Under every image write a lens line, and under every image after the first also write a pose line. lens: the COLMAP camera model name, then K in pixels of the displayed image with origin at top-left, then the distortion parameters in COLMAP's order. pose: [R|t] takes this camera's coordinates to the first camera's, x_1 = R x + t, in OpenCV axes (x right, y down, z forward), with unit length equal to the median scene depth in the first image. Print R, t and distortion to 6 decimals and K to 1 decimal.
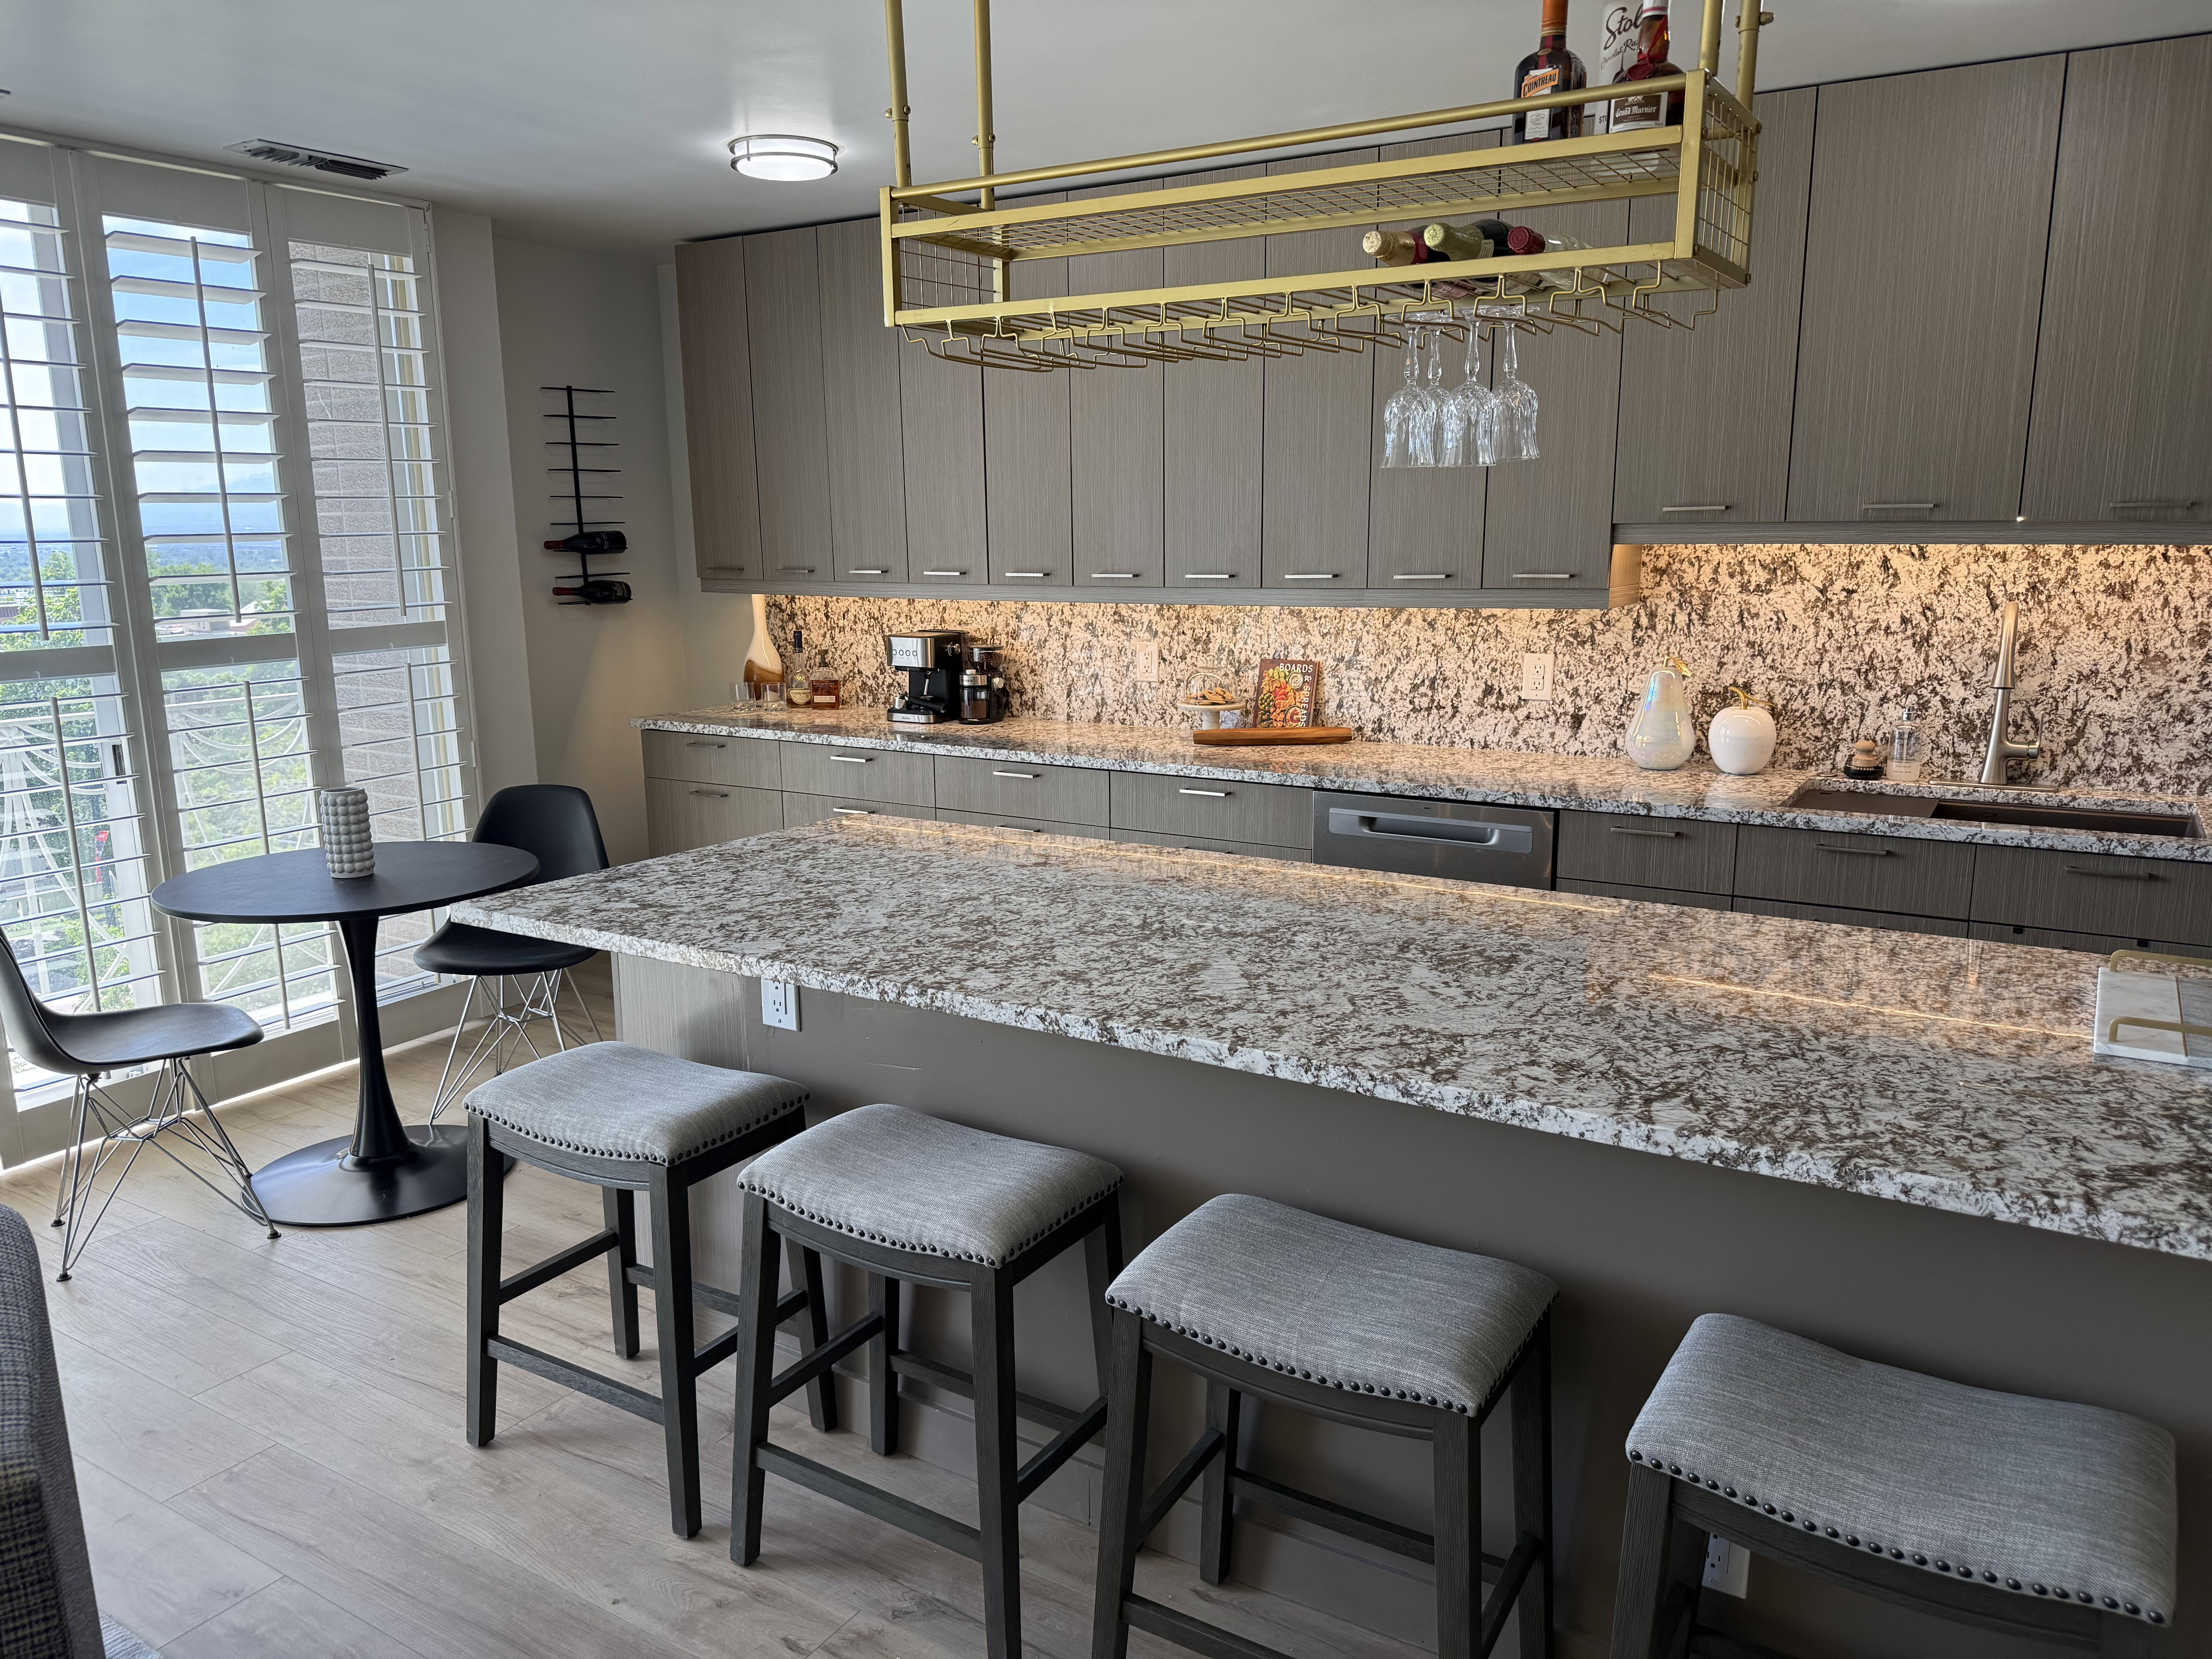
lens RADIAL K [[1580.4, 0, 1104.5], [0, 1580.4, 844.8], [0, 0, 1]] dist [0.070636, -0.090768]
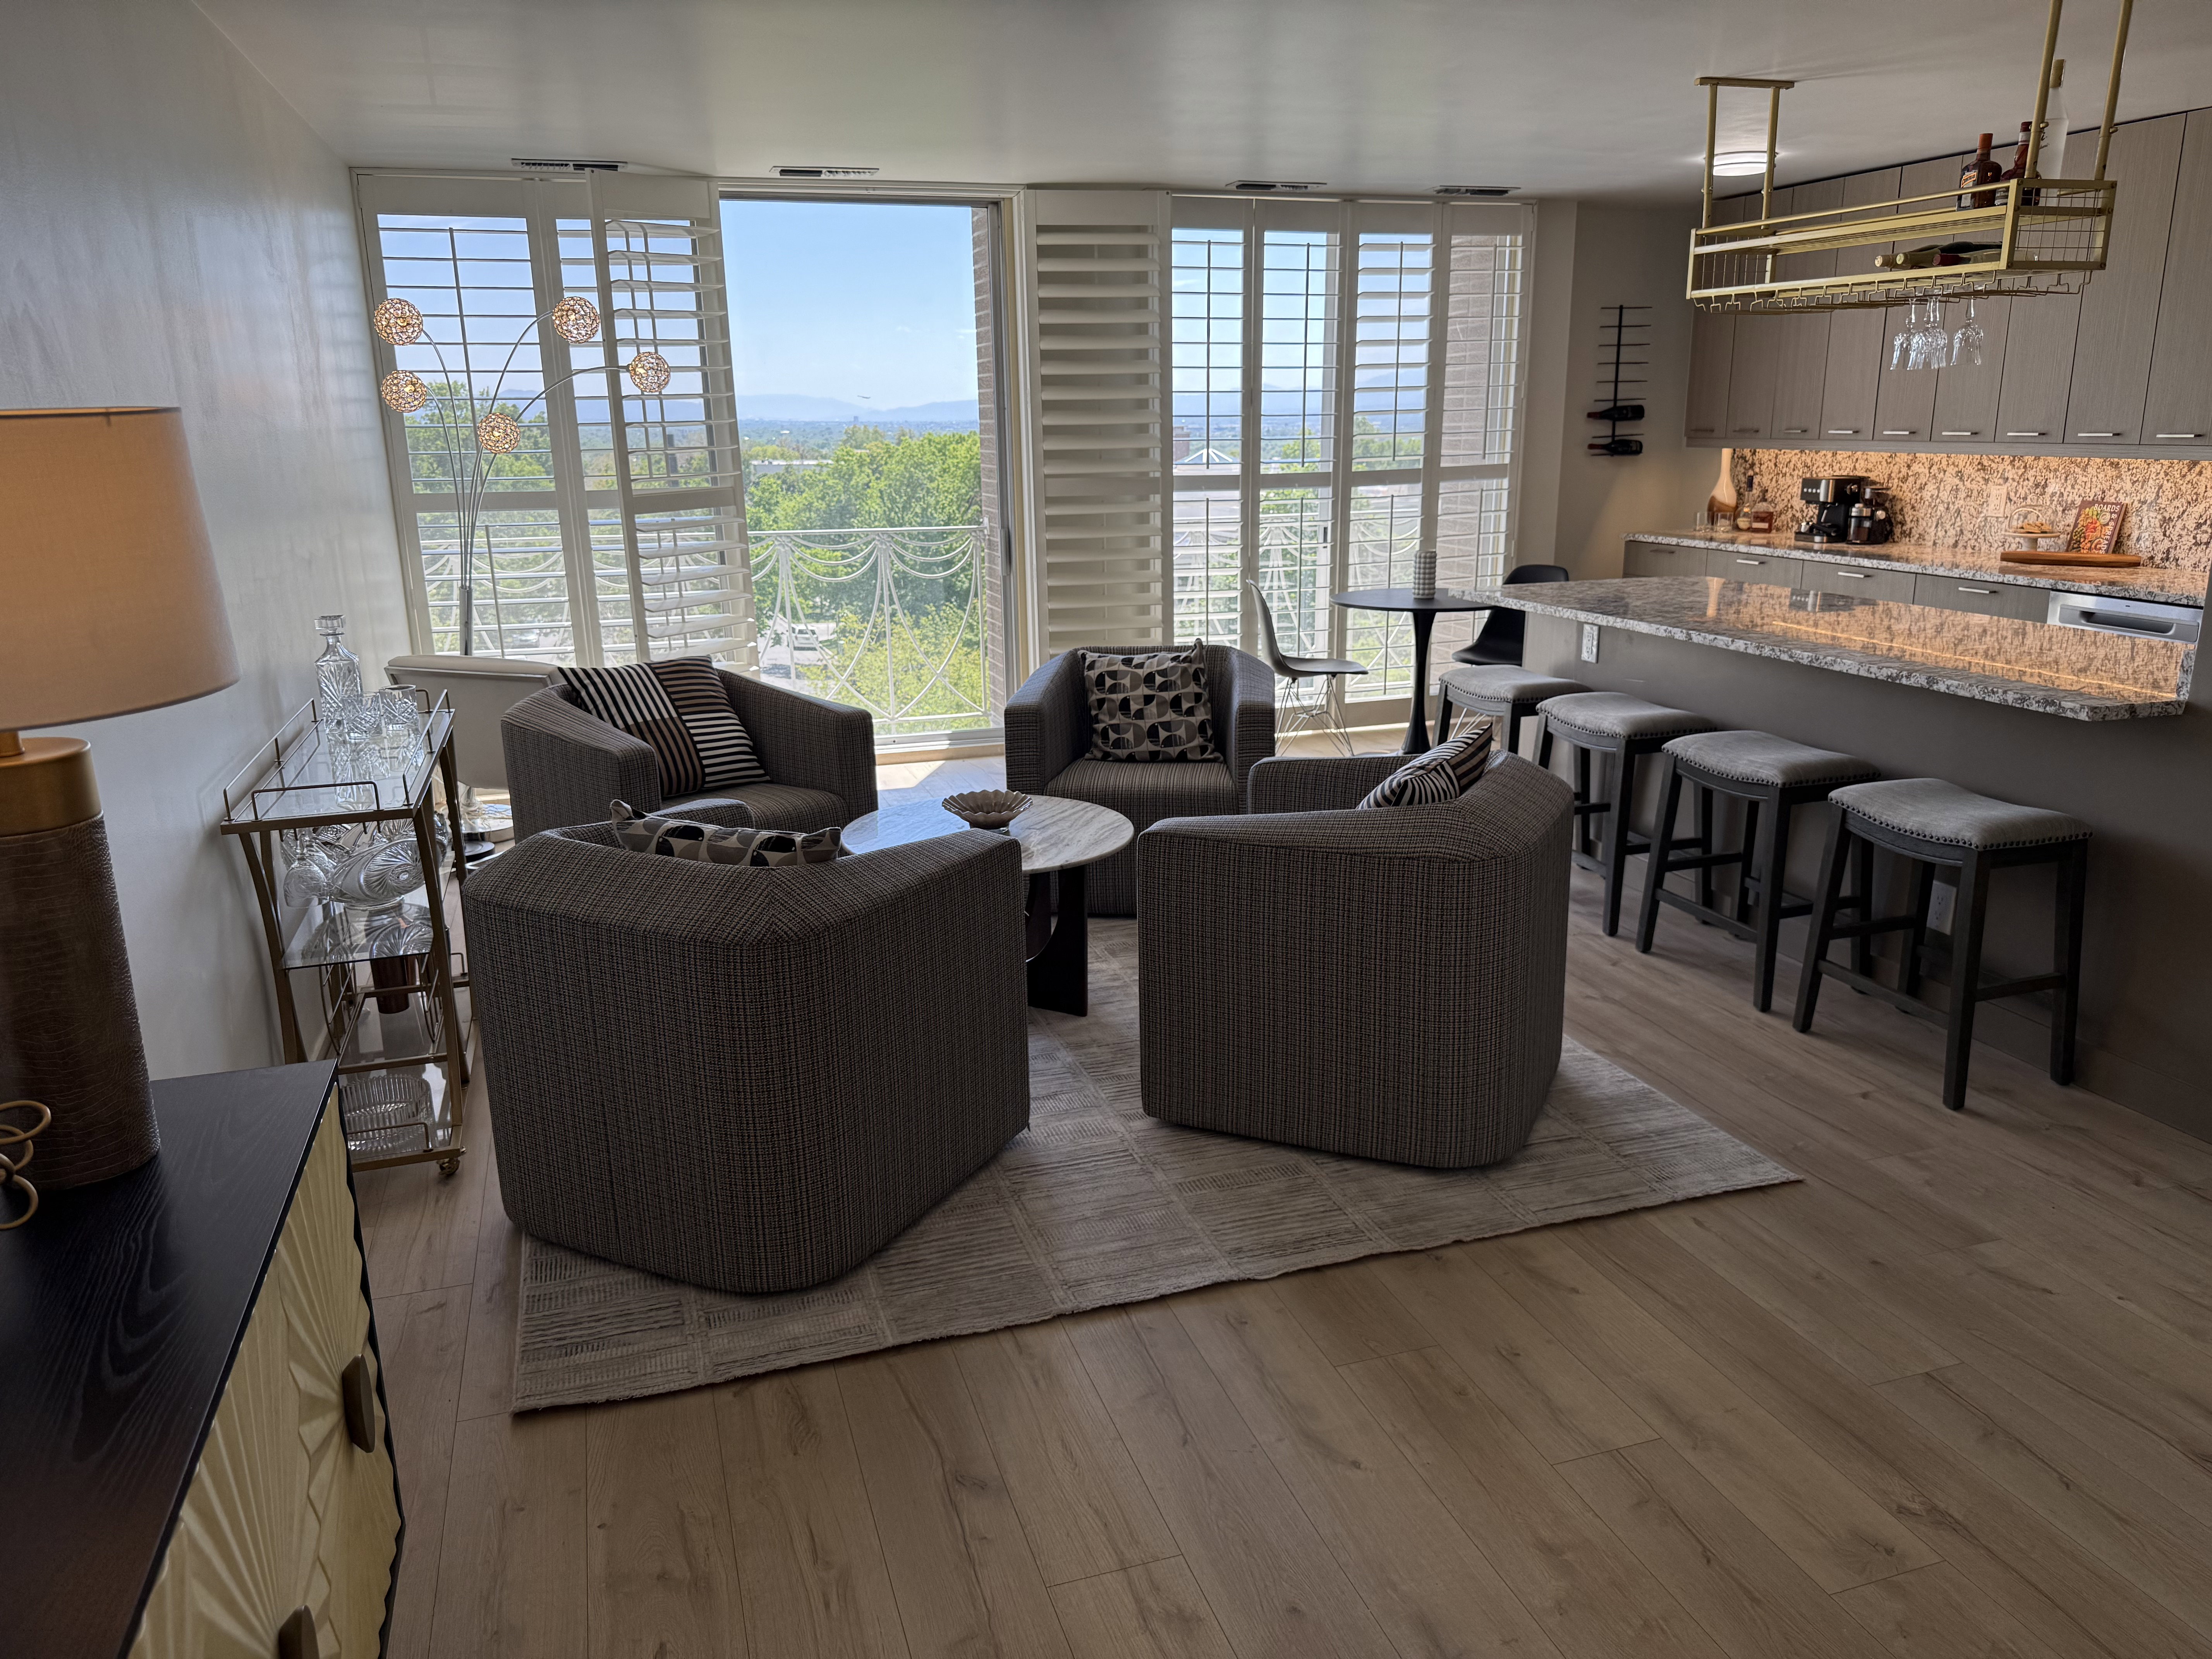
lens RADIAL K [[1580.4, 0, 1104.5], [0, 1580.4, 844.8], [0, 0, 1]] dist [0.070636, -0.090768]
pose [[0.769333, 0.166572, -0.616750, 0.345109], [-0.119300, 0.985886, 0.117453, 0.104519], [0.627610, -0.016782, 0.778347, -0.542189]]
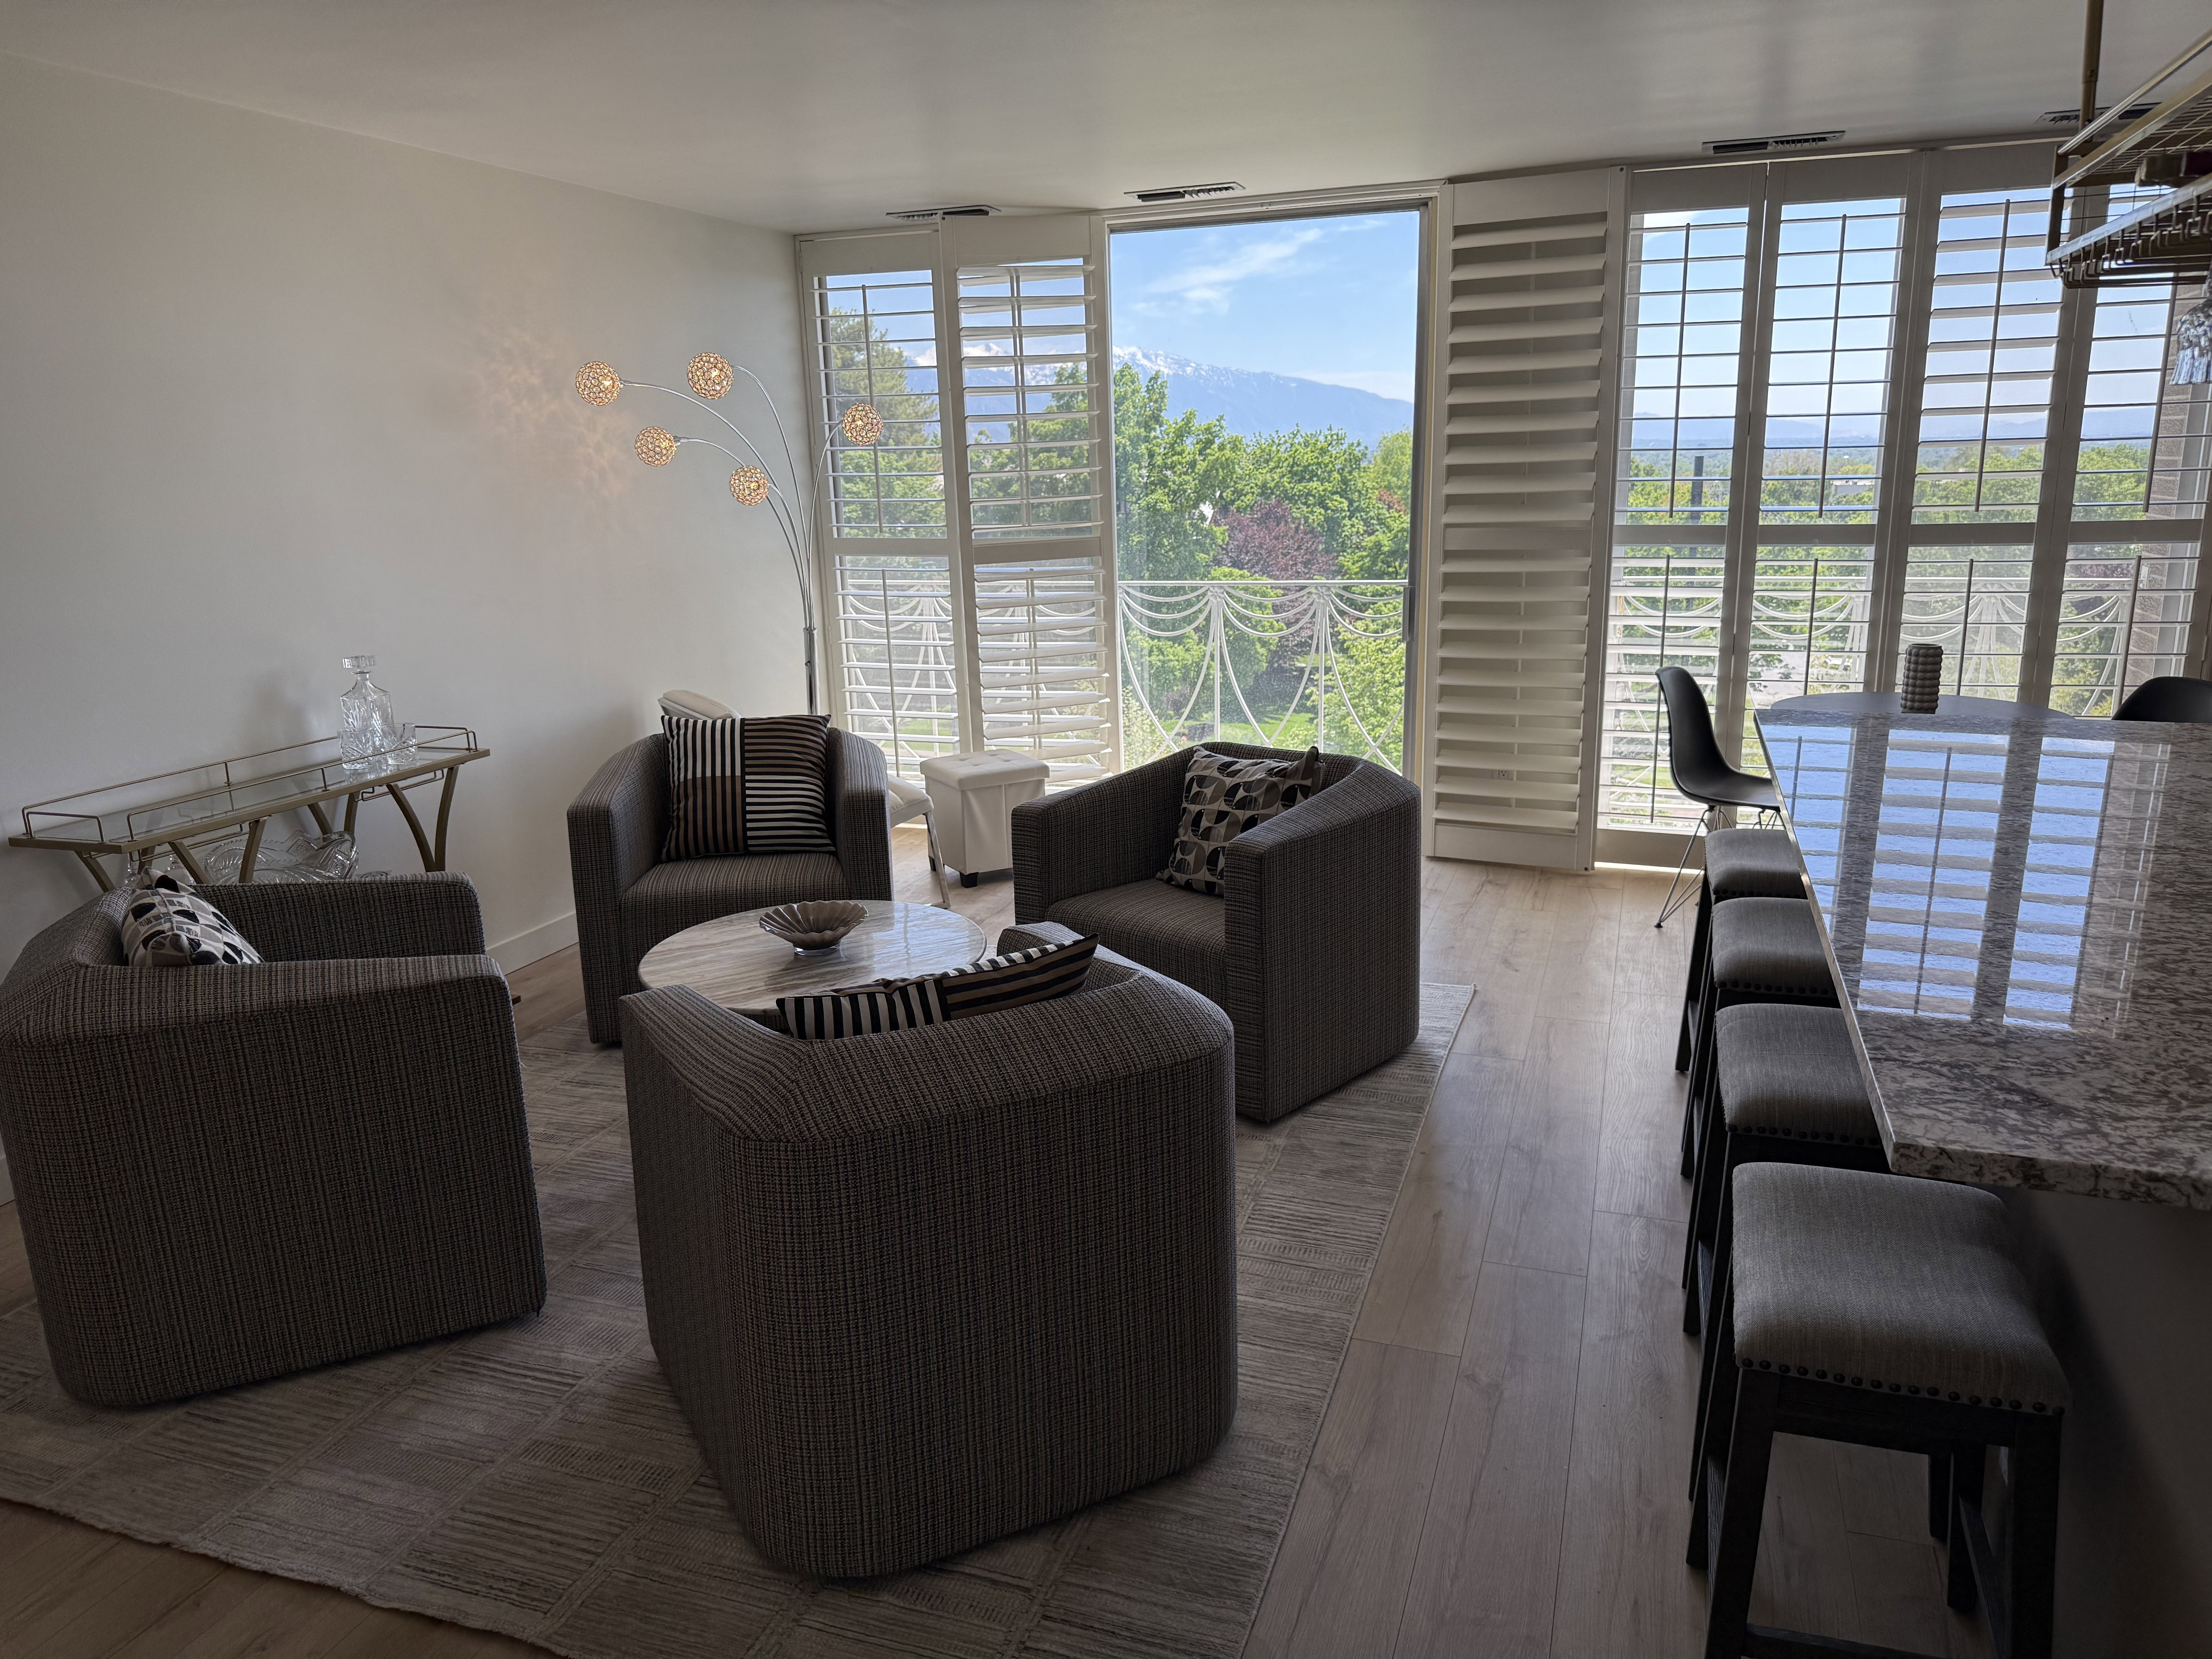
lens RADIAL K [[1580.4, 0, 1104.5], [0, 1580.4, 844.8], [0, 0, 1]] dist [0.070636, -0.090768]
pose [[0.228656, 0.236636, -0.944309, 0.496540], [-0.169261, 0.964897, 0.200809, -0.021082], [0.958680, 0.113919, 0.260683, 0.044677]]
